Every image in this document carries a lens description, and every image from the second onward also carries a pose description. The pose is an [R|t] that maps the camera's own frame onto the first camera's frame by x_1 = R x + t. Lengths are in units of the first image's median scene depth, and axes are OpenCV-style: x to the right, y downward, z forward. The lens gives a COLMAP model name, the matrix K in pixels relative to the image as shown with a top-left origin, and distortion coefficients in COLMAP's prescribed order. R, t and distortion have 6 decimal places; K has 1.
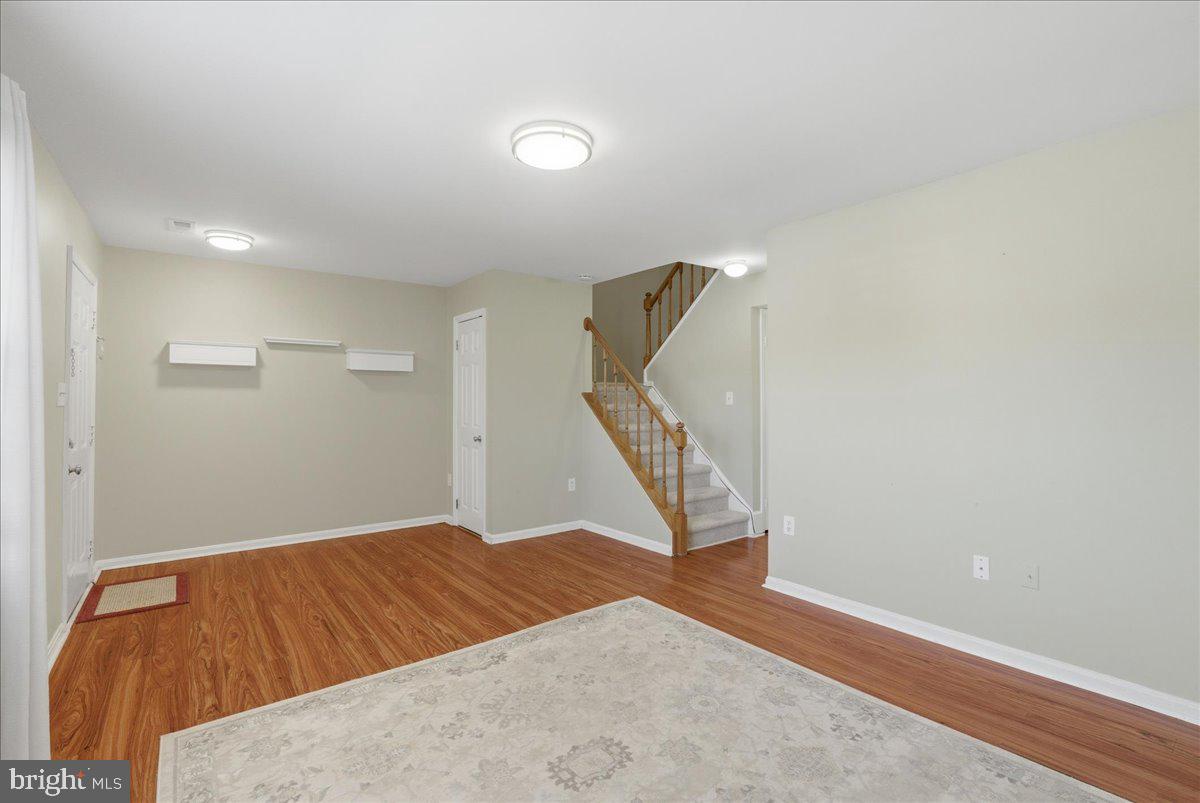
lens RADIAL K [[542.2, 0, 599.0], [0, 542.2, 396.5], [0, 0, 1]] dist [-0.009889, 0.000663]
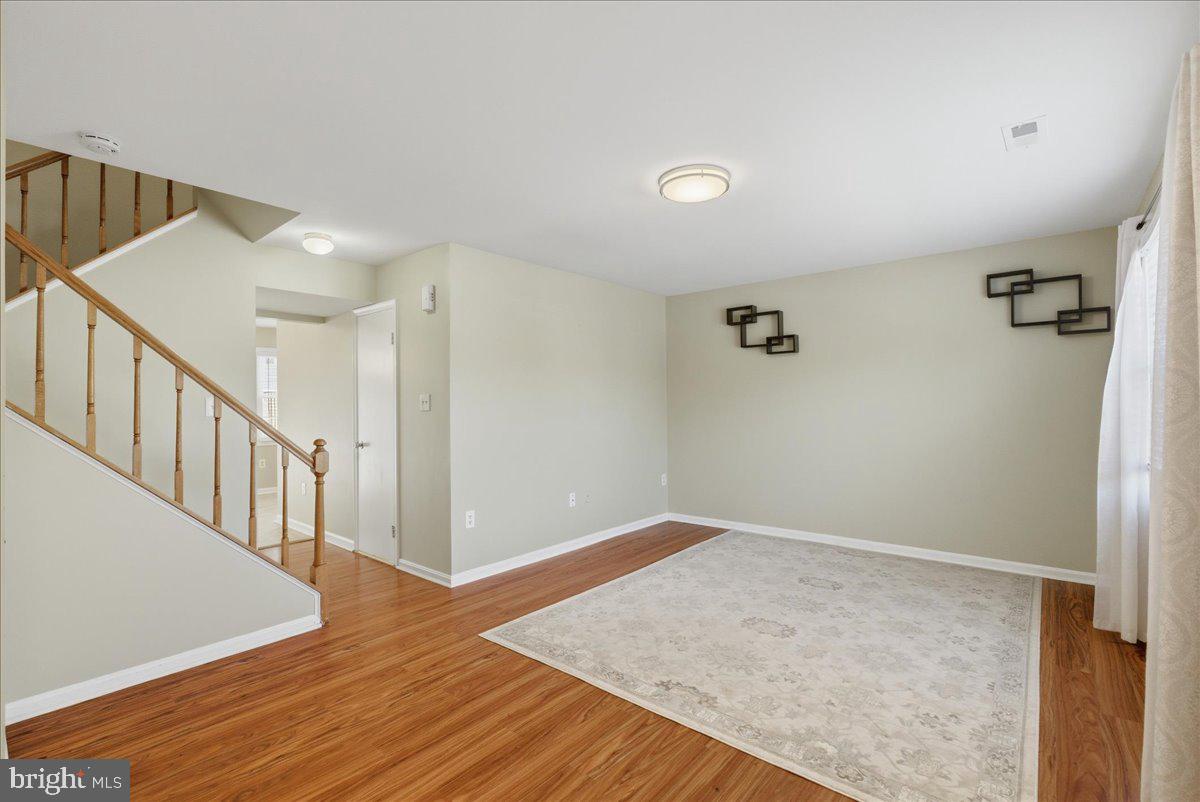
lens RADIAL K [[542.2, 0, 600.5], [0, 542.2, 401.6], [0, 0, 1]] dist [-0.009889, 0.000663]
pose [[-0.219462, 0.008481, 0.975584, -0.868571], [0.004272, 0.999961, -0.007732, 0.007145], [-0.975612, 0.002471, -0.219490, 1.073954]]
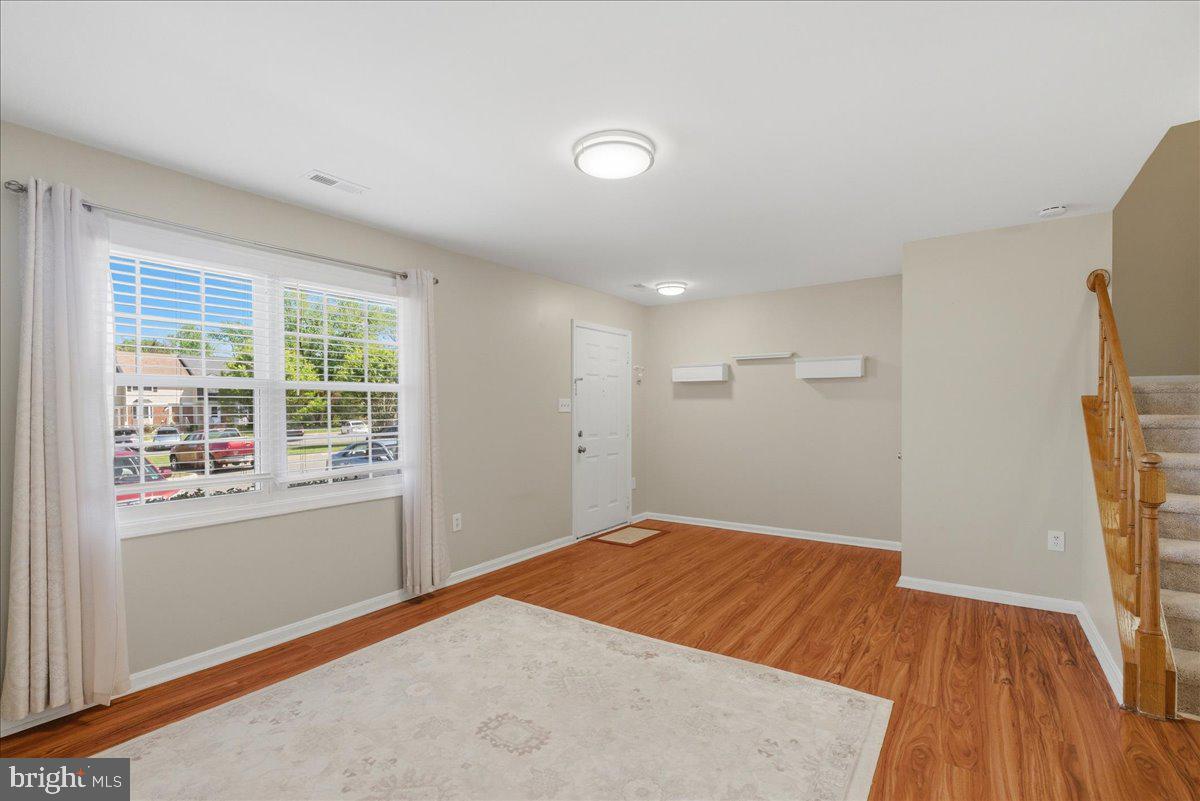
lens RADIAL K [[542.2, 0, 594.4], [0, 542.2, 418.5], [0, 0, 1]] dist [-0.009889, 0.000663]
pose [[0.297459, 0.016406, -0.954594, 0.638521], [0.010396, 0.999737, 0.020421, 0.001370], [0.954678, -0.015999, 0.297210, 0.488774]]
